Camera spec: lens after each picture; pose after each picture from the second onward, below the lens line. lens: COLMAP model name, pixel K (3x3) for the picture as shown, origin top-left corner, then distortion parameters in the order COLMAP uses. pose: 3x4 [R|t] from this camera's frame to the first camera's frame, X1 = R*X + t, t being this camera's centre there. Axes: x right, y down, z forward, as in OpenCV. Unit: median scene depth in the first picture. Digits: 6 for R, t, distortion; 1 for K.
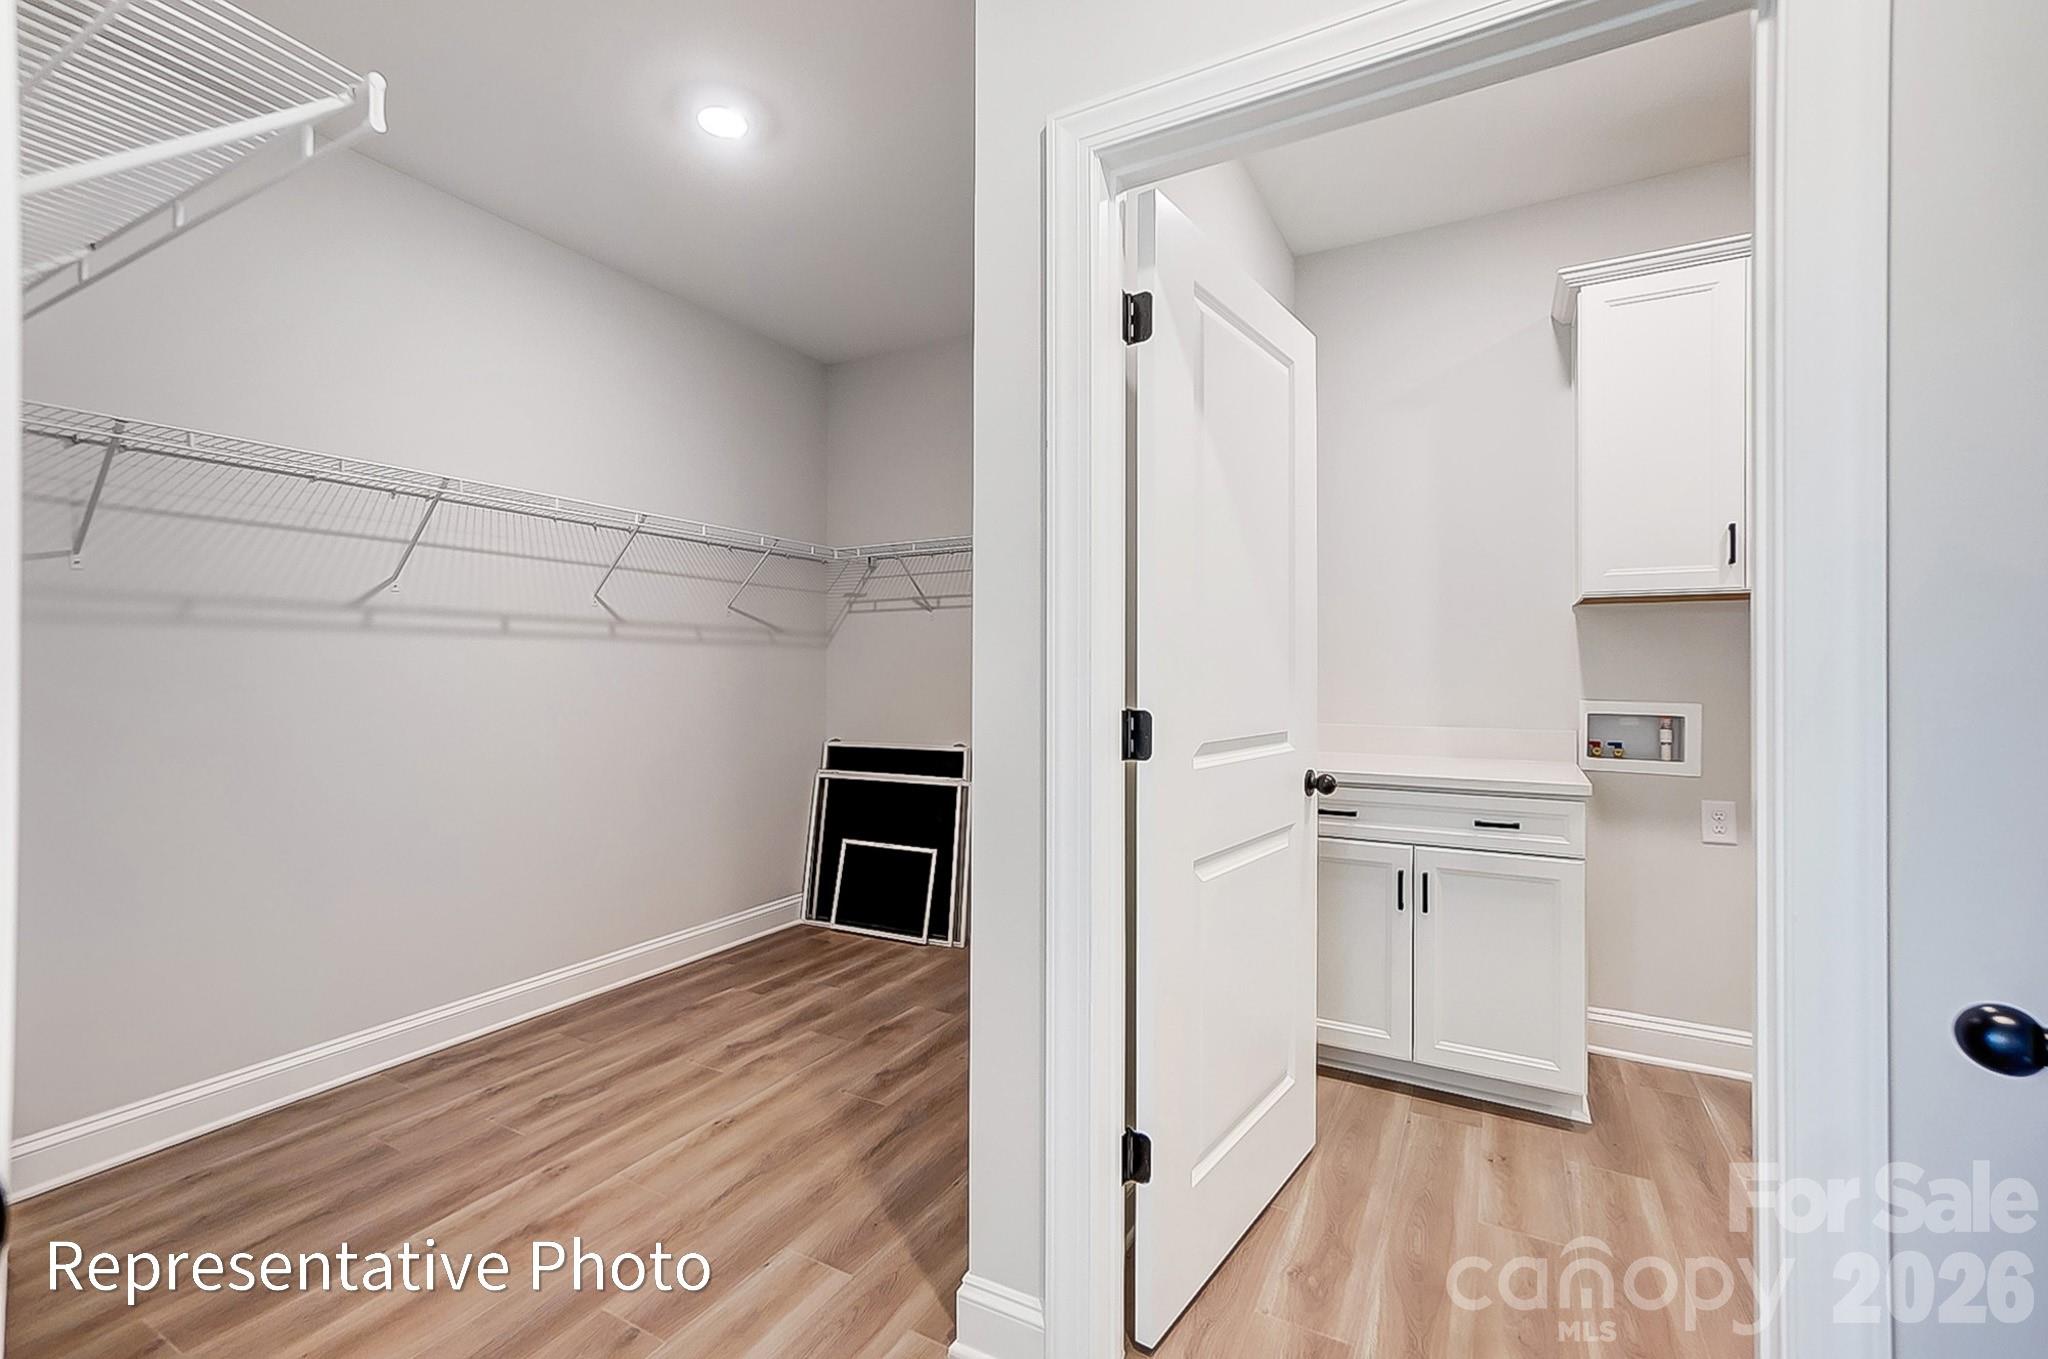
lens RADIAL K [[899.2, 0, 998.7], [0, 899.2, 672.9], [0, 0, 1]] dist [0.020323, 0.000378]
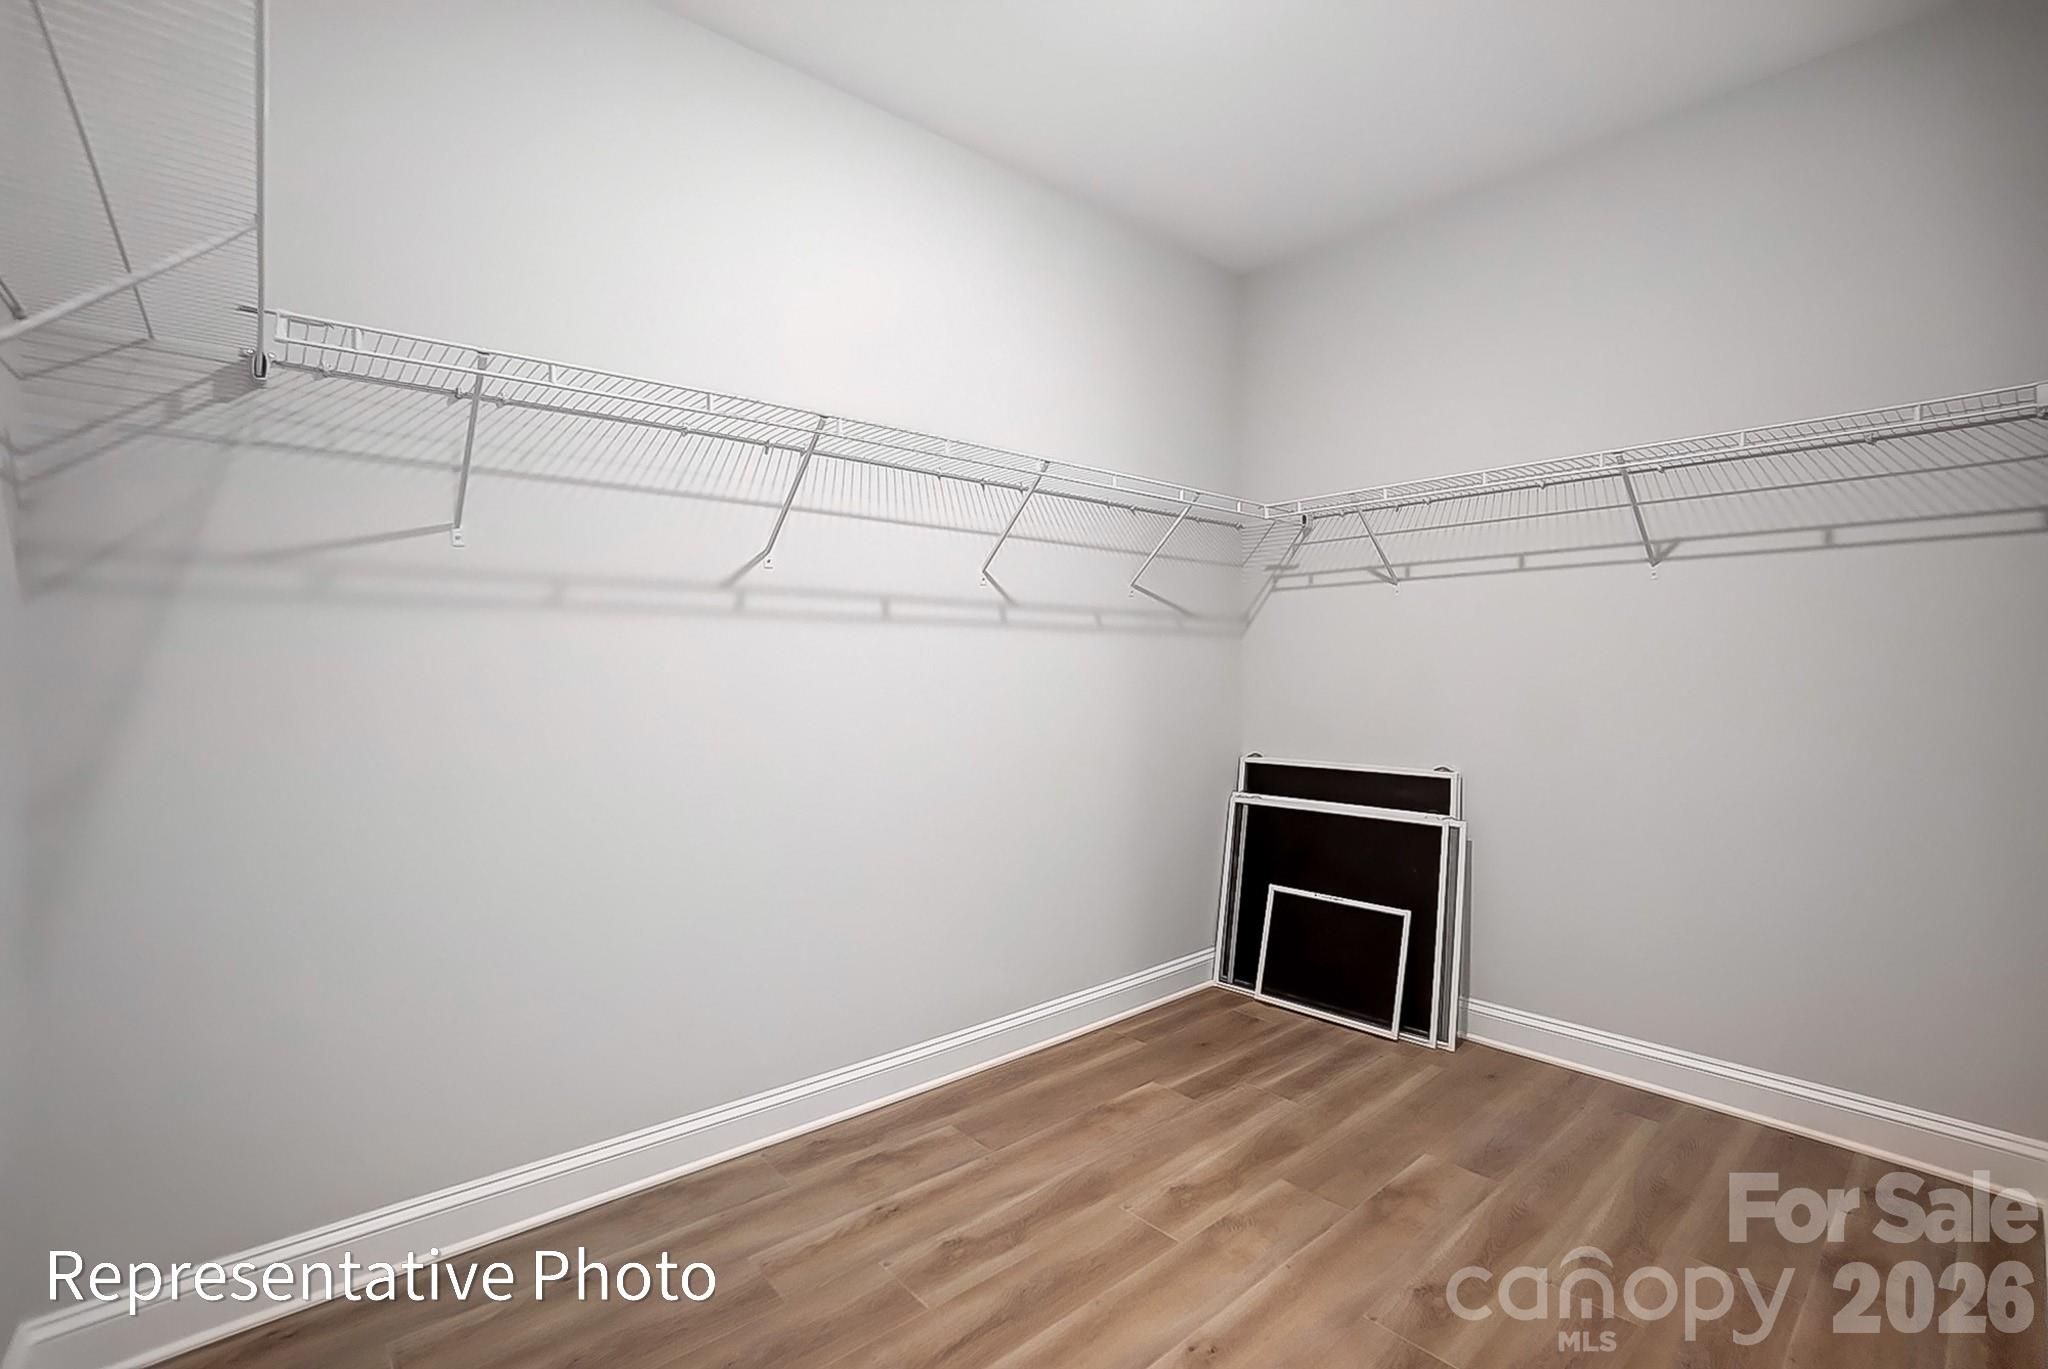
lens RADIAL K [[910.1, 0, 1024.0], [0, 910.1, 684.5], [0, 0, 1]] dist [-0.039225, -0.000054]
pose [[0.947961, 0.003711, -0.318364, -0.155134], [0.000969, 0.999894, 0.014541, 0.002493], [0.318384, -0.014093, 0.947857, 0.247107]]
